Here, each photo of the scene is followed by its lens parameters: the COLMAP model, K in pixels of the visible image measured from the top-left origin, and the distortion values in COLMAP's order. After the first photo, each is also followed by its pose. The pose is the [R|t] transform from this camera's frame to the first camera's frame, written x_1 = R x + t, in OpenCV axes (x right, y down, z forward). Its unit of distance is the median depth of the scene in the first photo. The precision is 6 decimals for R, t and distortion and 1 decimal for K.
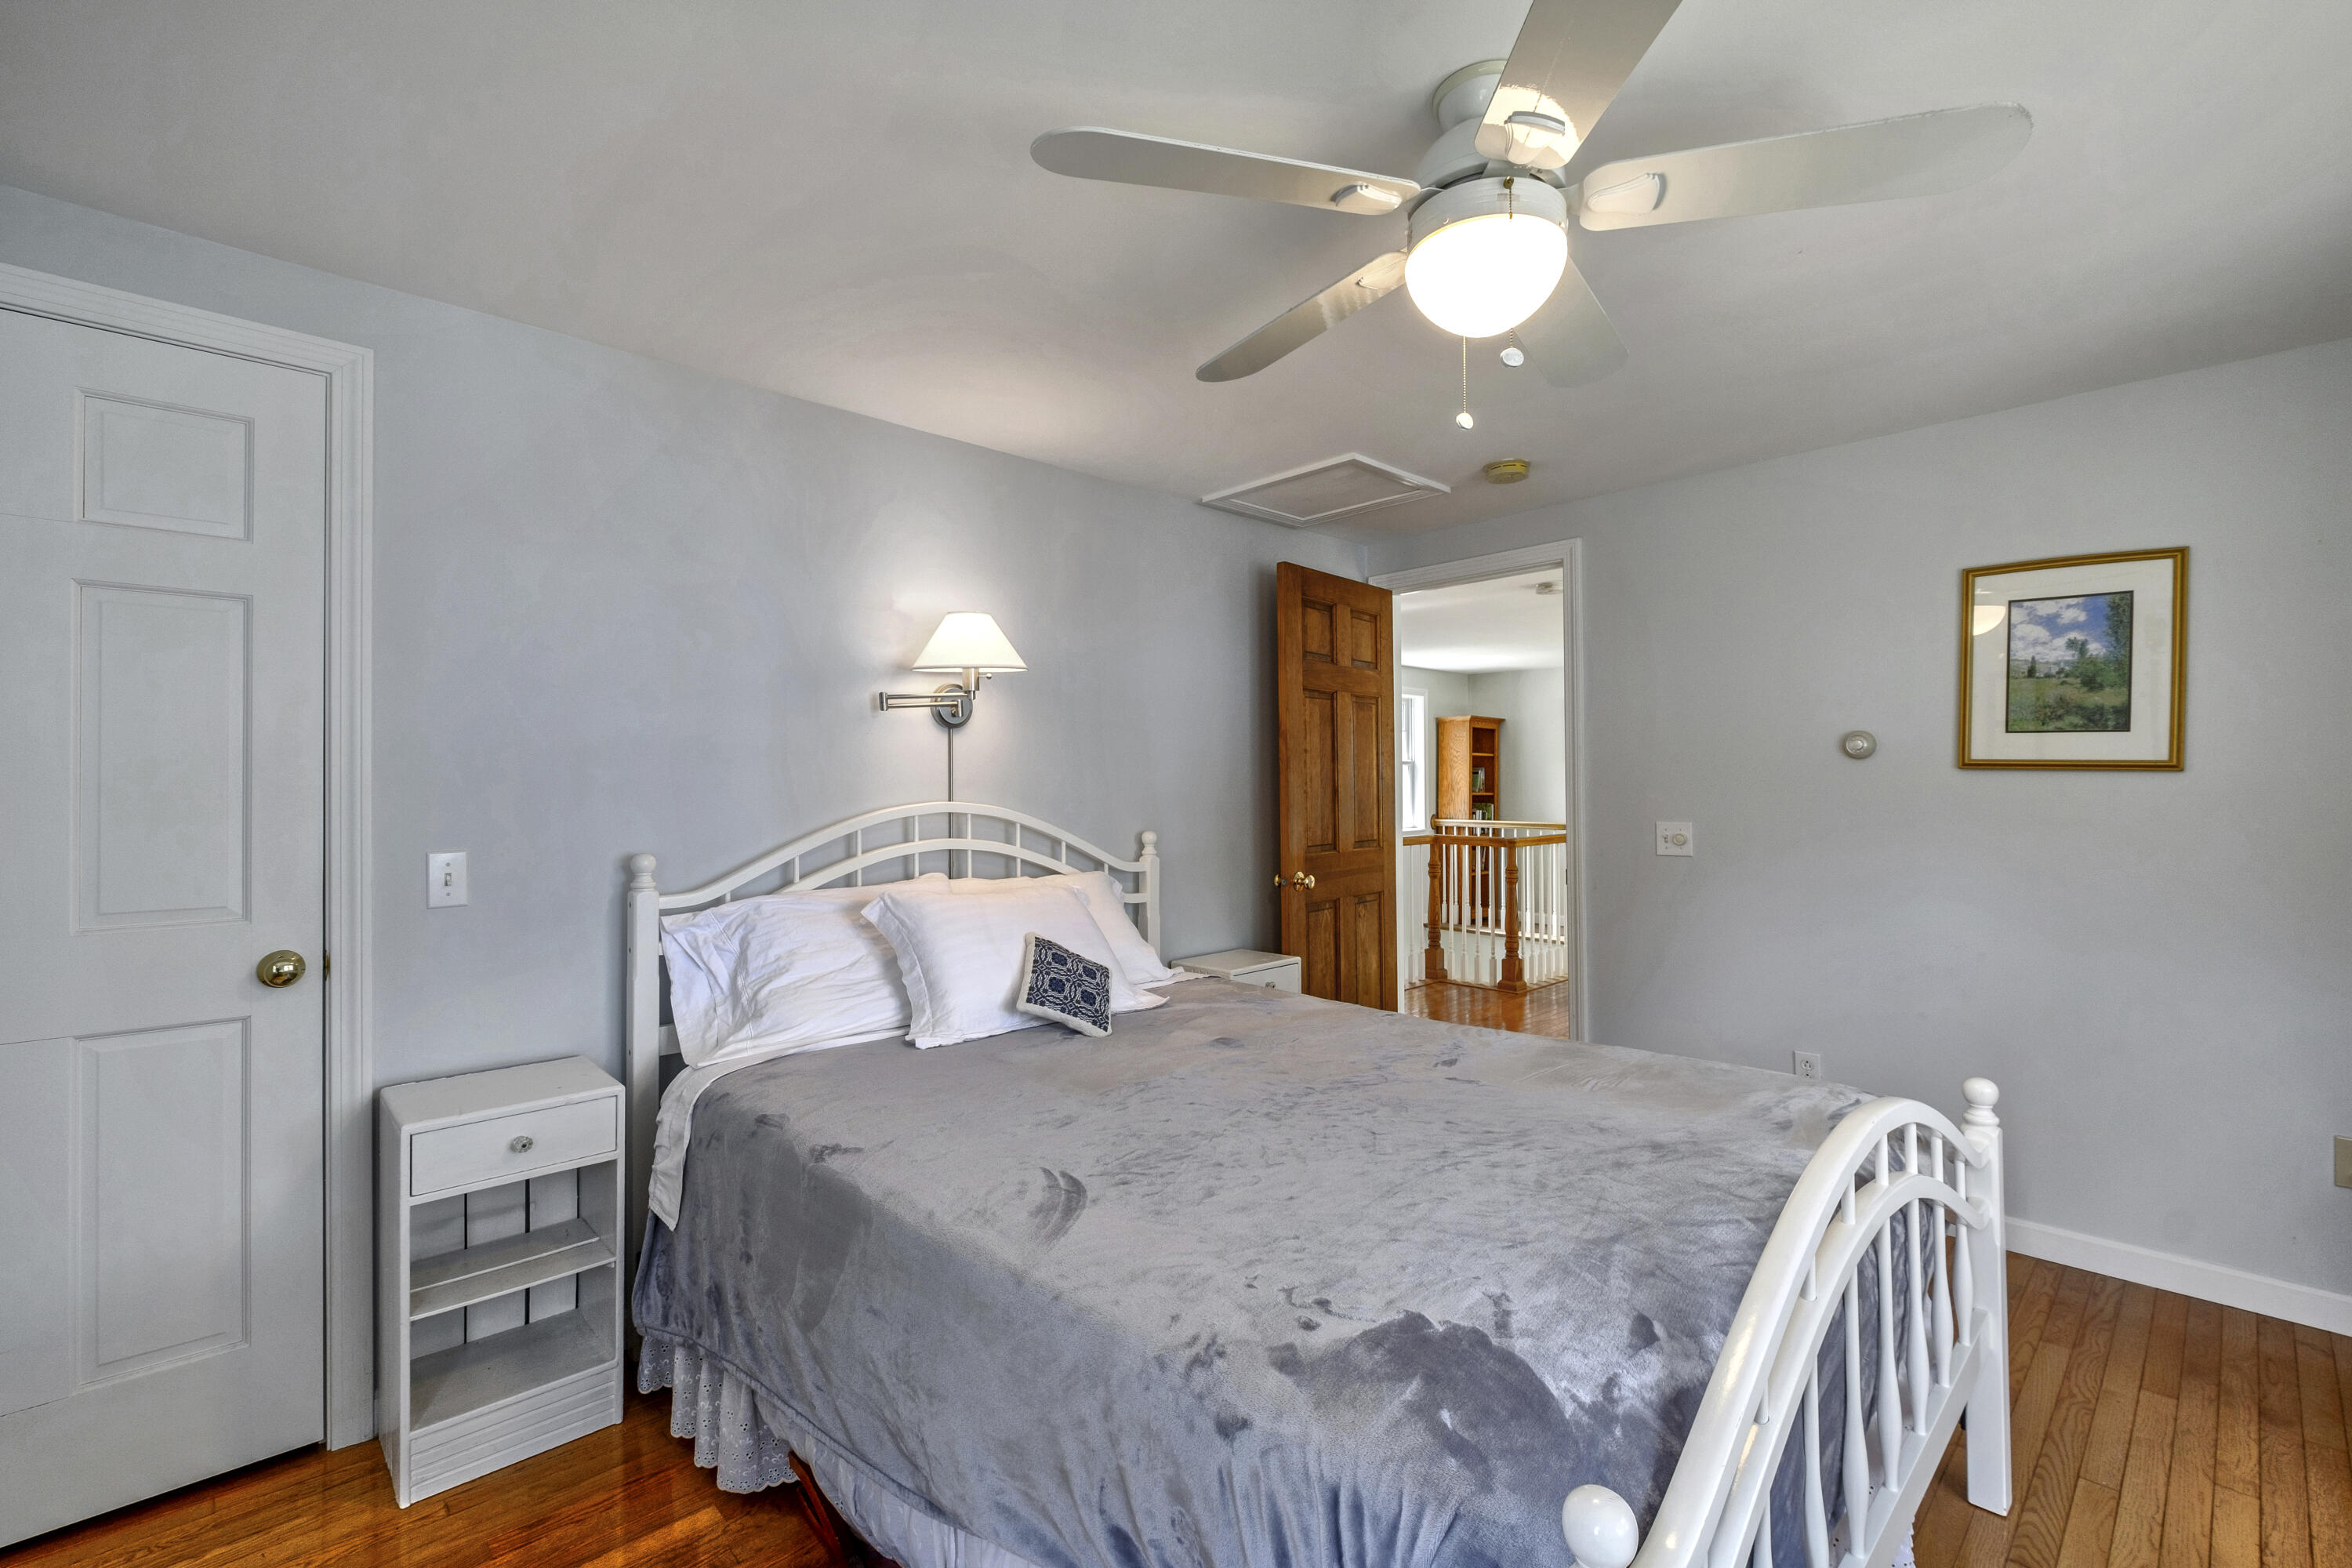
lens RADIAL K [[1025.1, 0, 1182.3], [0, 1025.1, 777.1], [0, 0, 1]] dist [-0.004226, -0.001822]
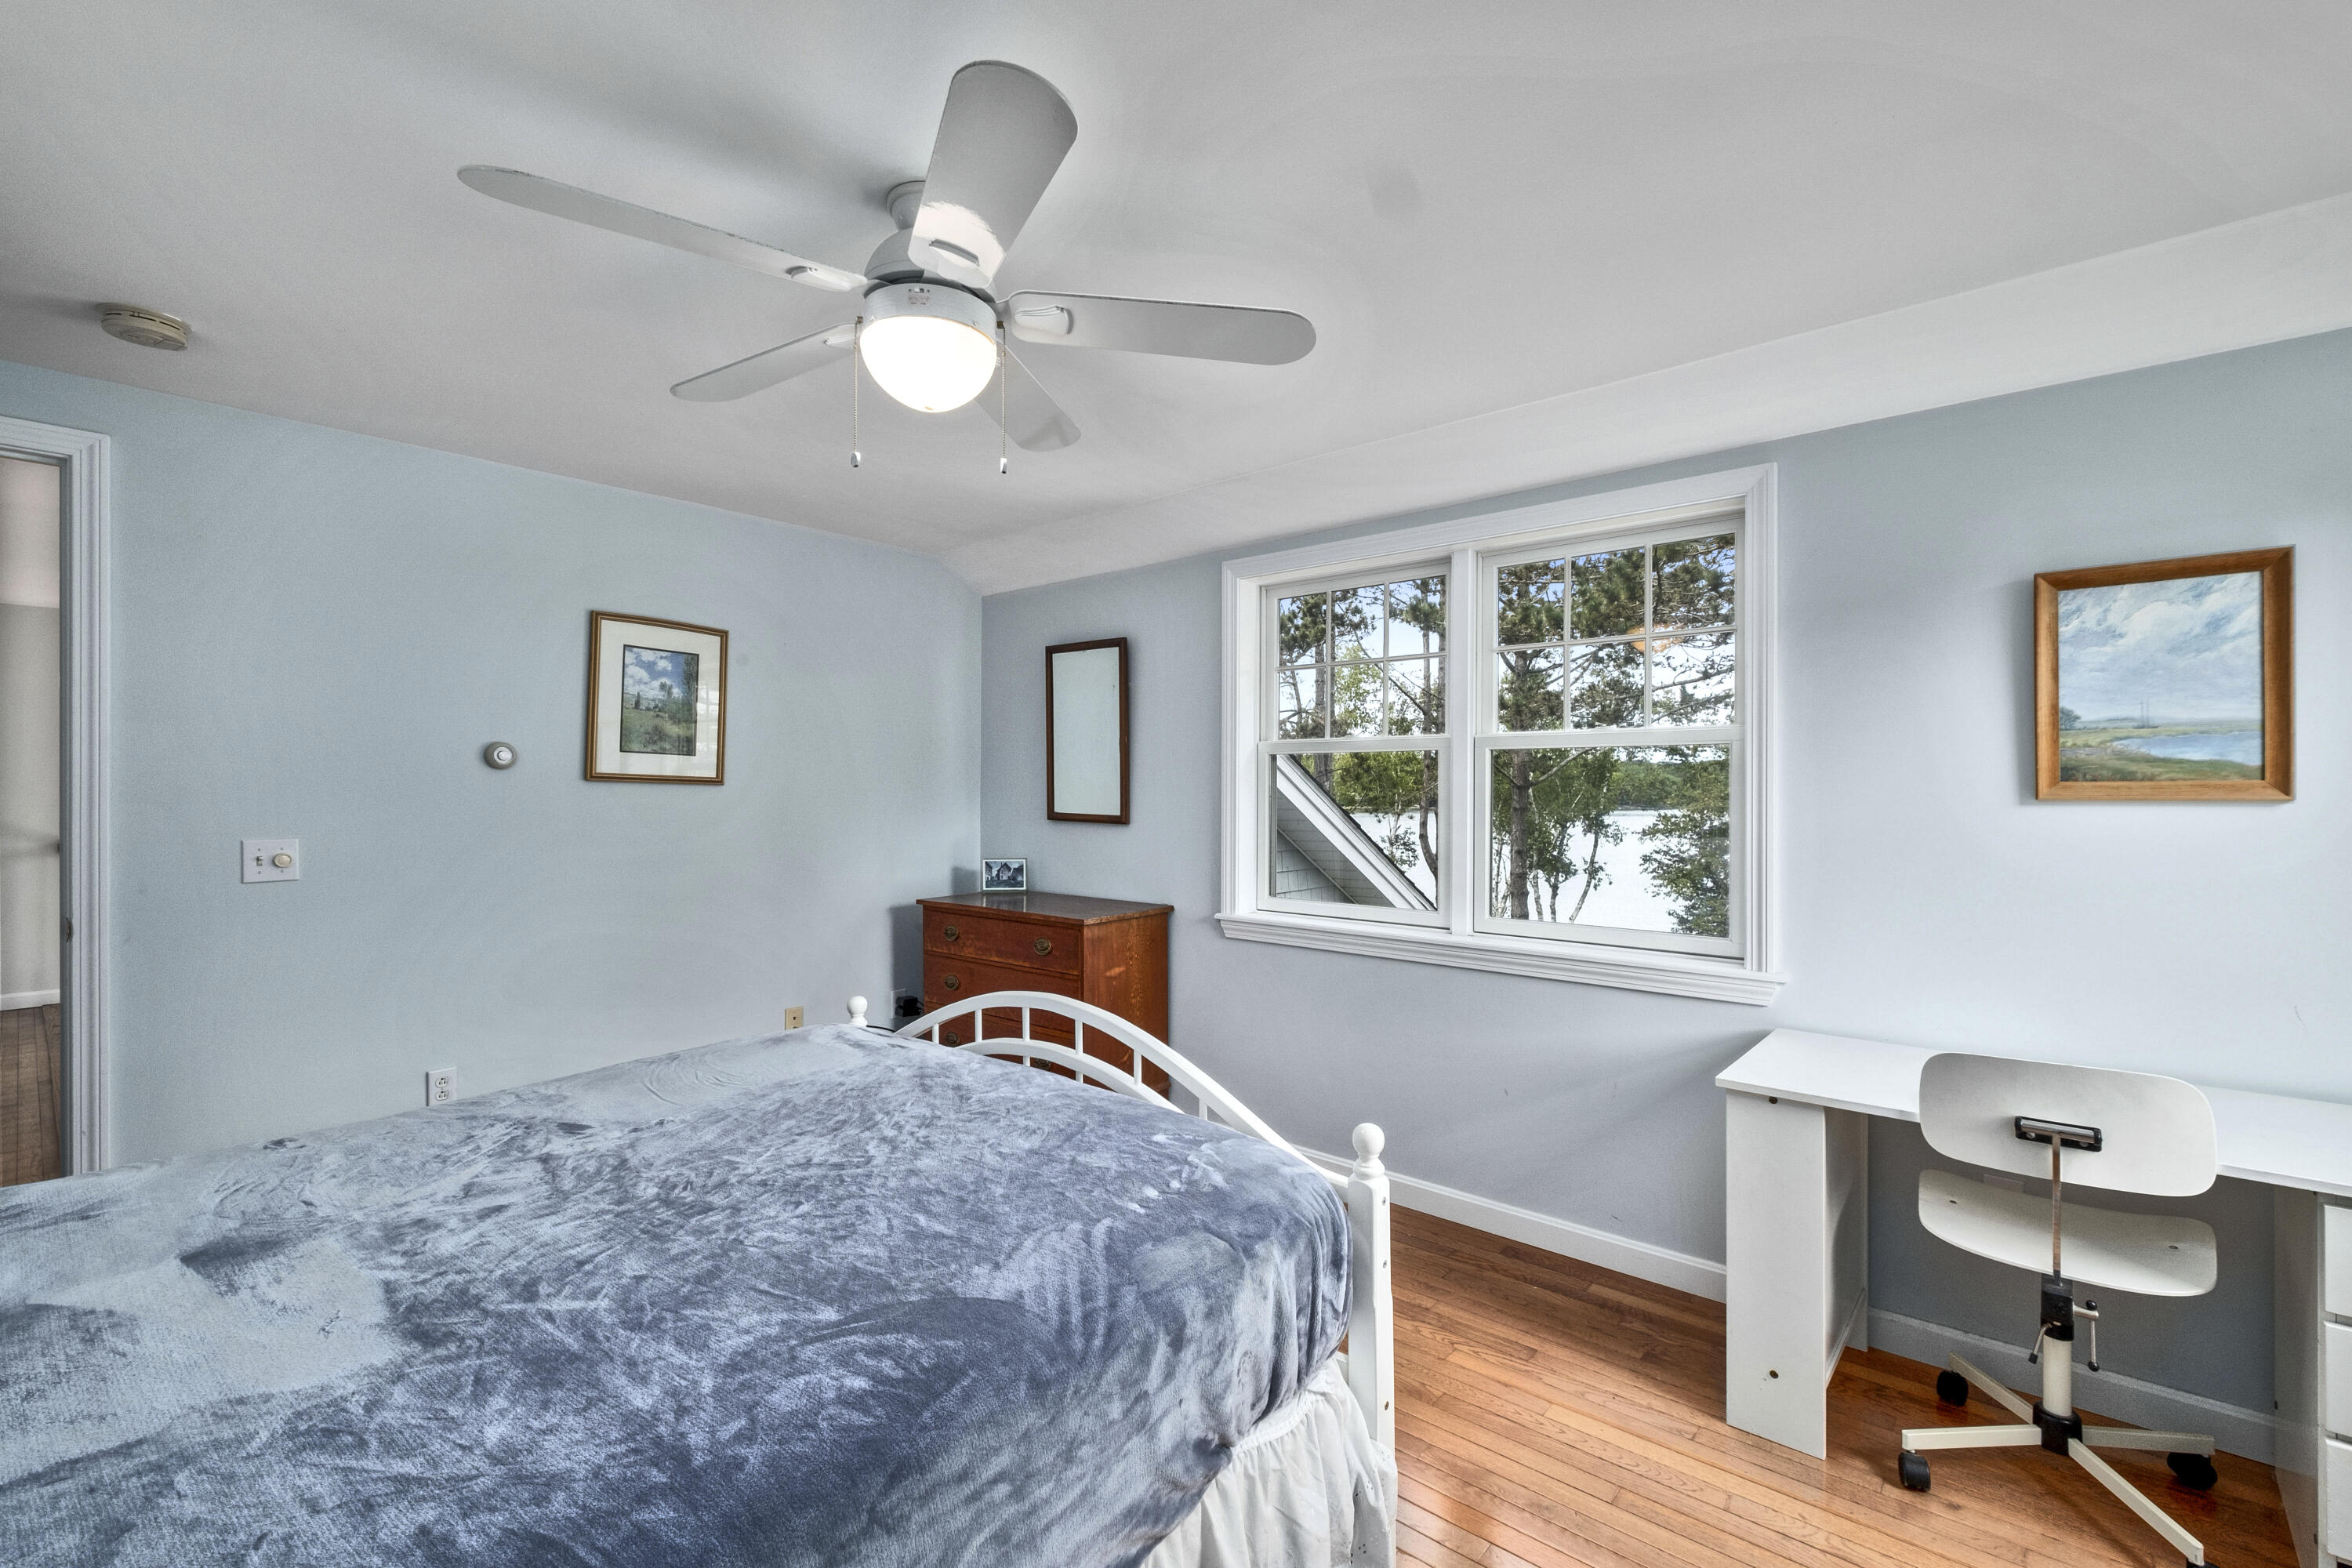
lens RADIAL K [[1025.1, 0, 1190.1], [0, 1025.1, 787.2], [0, 0, 1]] dist [-0.004226, -0.001822]
pose [[-0.110549, 0.007623, 0.993841, -0.523134], [-0.011102, 0.999899, -0.008904, 0.002344], [-0.993809, -0.012018, -0.110453, 0.494567]]
